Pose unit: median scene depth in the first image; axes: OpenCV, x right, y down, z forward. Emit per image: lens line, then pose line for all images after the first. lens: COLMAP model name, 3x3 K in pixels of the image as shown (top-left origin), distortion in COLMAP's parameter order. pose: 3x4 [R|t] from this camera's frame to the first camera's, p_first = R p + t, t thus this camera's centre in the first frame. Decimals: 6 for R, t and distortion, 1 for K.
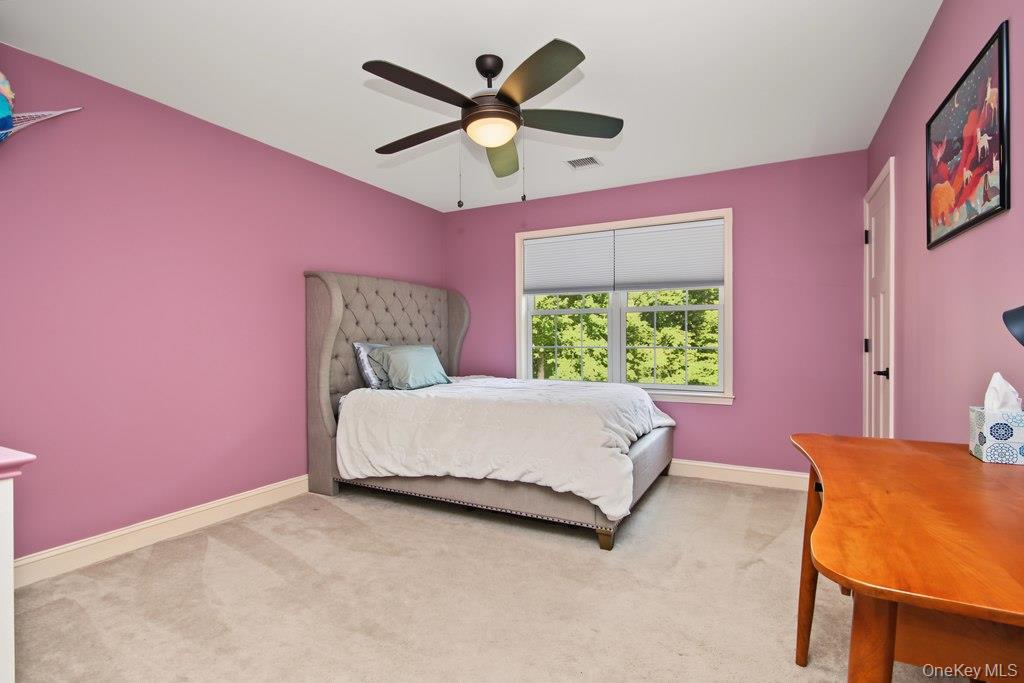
lens RADIAL K [[476.9, 0, 509.2], [0, 476.9, 343.1], [0, 0, 1]] dist [-0.003092, 0.000338]
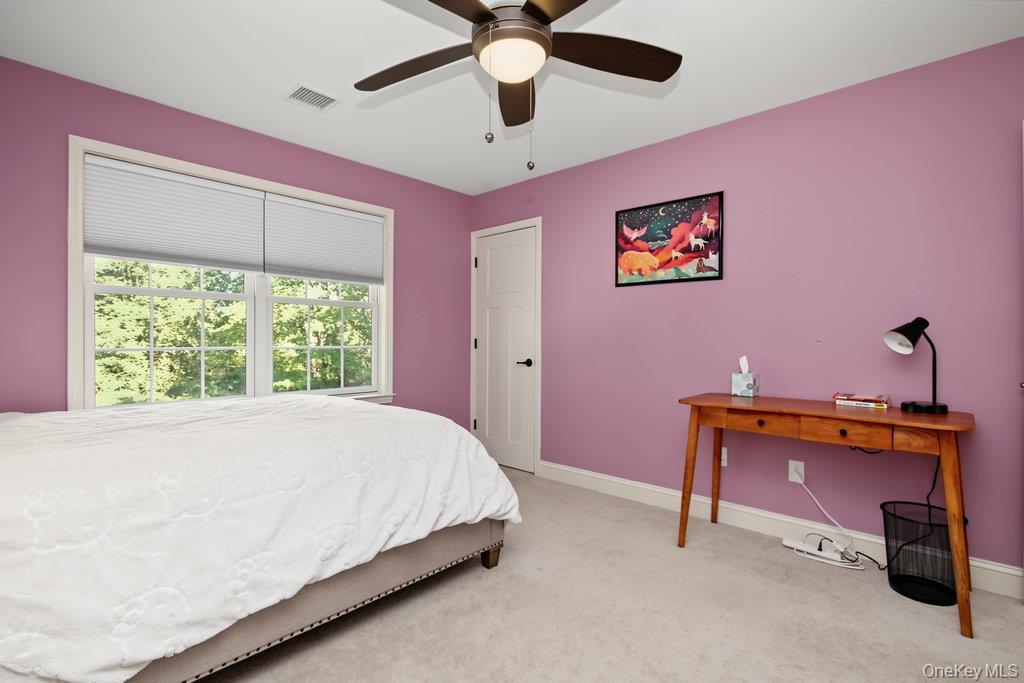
lens RADIAL K [[476.9, 0, 511.3], [0, 476.9, 336.5], [0, 0, 1]] dist [-0.003092, 0.000338]
pose [[0.265888, 0.008403, 0.963967, -0.657341], [-0.000239, 0.999963, -0.008651, -0.003526], [-0.964004, 0.002070, 0.265880, 0.700351]]
